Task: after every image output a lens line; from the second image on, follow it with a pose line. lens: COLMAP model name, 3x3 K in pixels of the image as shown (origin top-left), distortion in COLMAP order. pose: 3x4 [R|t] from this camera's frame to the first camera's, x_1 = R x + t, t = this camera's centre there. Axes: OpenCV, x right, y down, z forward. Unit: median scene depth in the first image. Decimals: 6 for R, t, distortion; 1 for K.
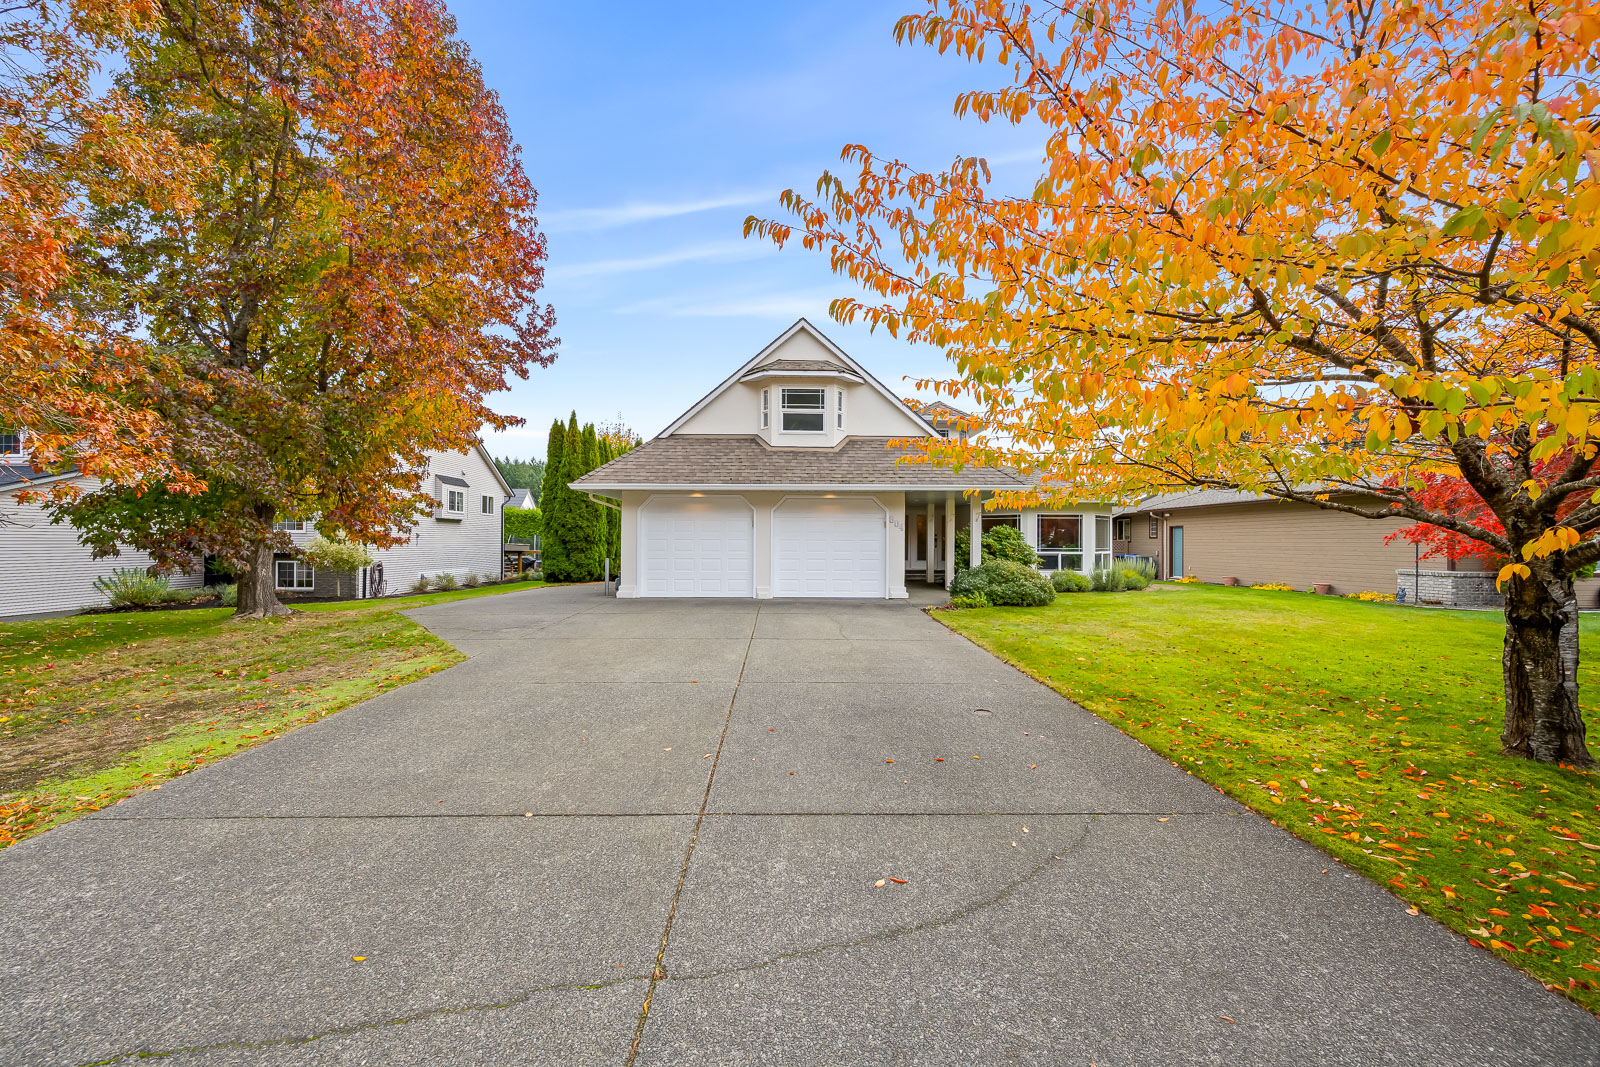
lens RADIAL K [[638.2, 0, 814.2], [0, 638.2, 525.1], [0, 0, 1]] dist [-0.000563, -0.000891]
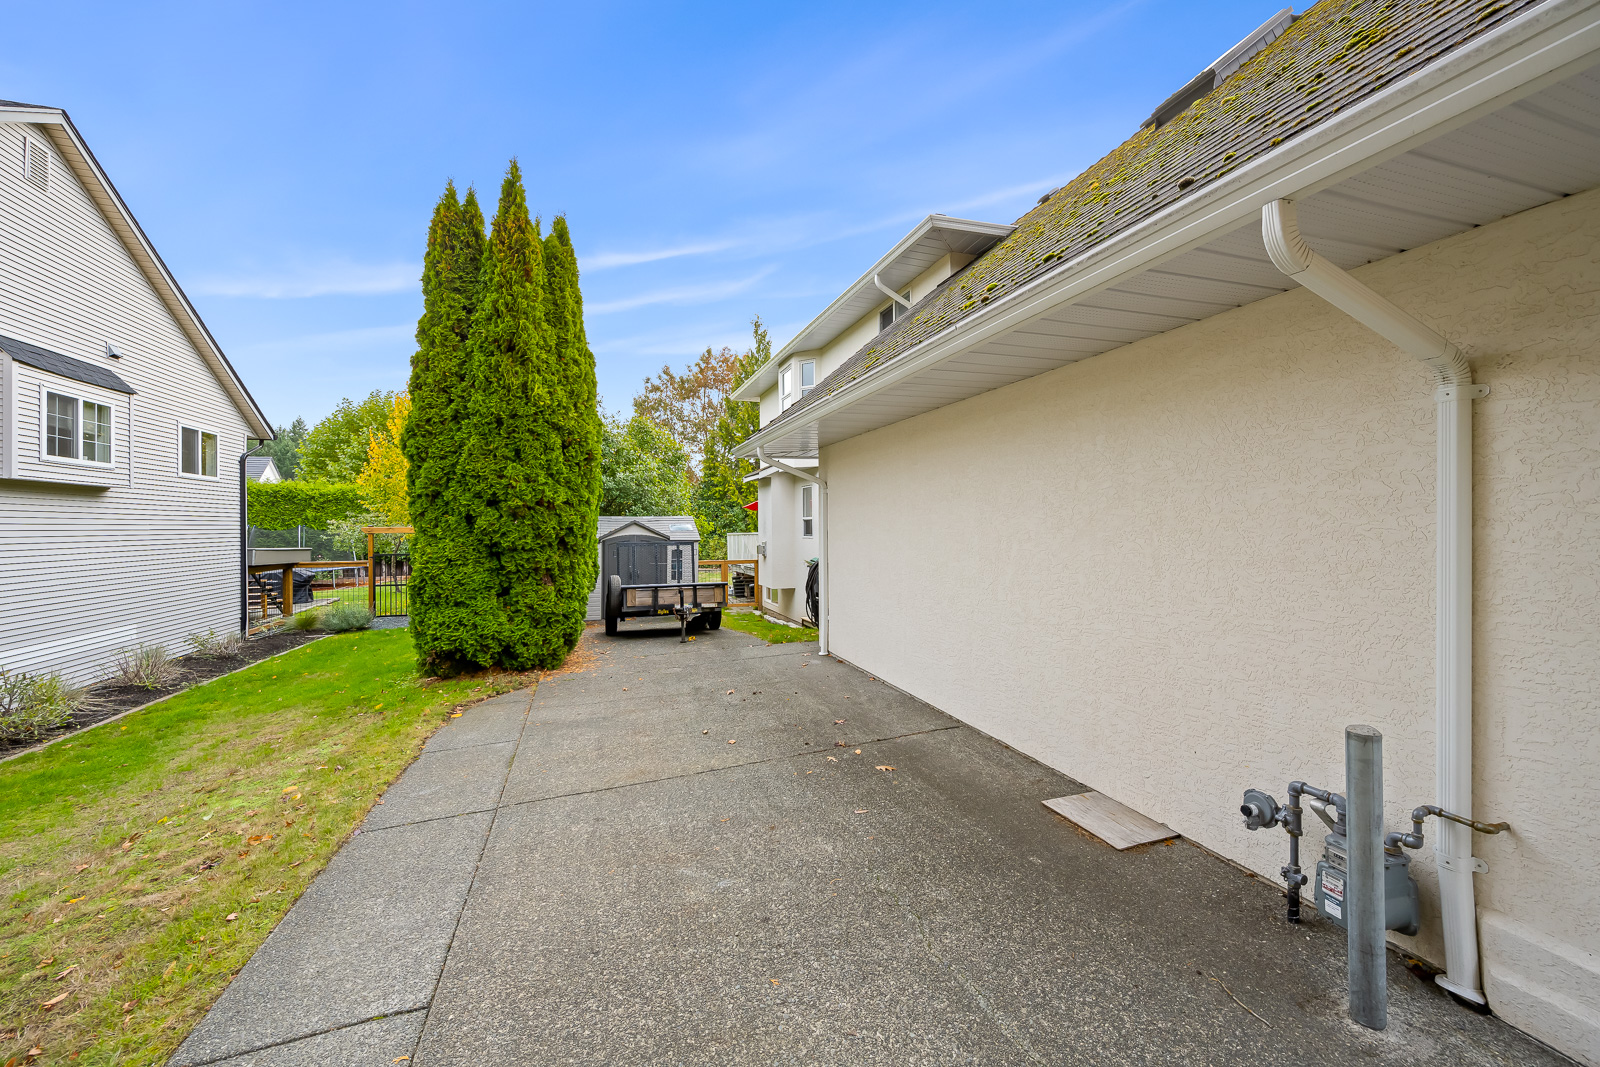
lens RADIAL K [[638.2, 0, 822.7], [0, 638.2, 513.9], [0, 0, 1]] dist [-0.000563, -0.000891]
pose [[0.953932, -0.006285, 0.299957, -0.450524], [0.004320, 0.999965, 0.007214, 0.007593], [-0.299992, -0.005586, 0.953925, 0.873001]]
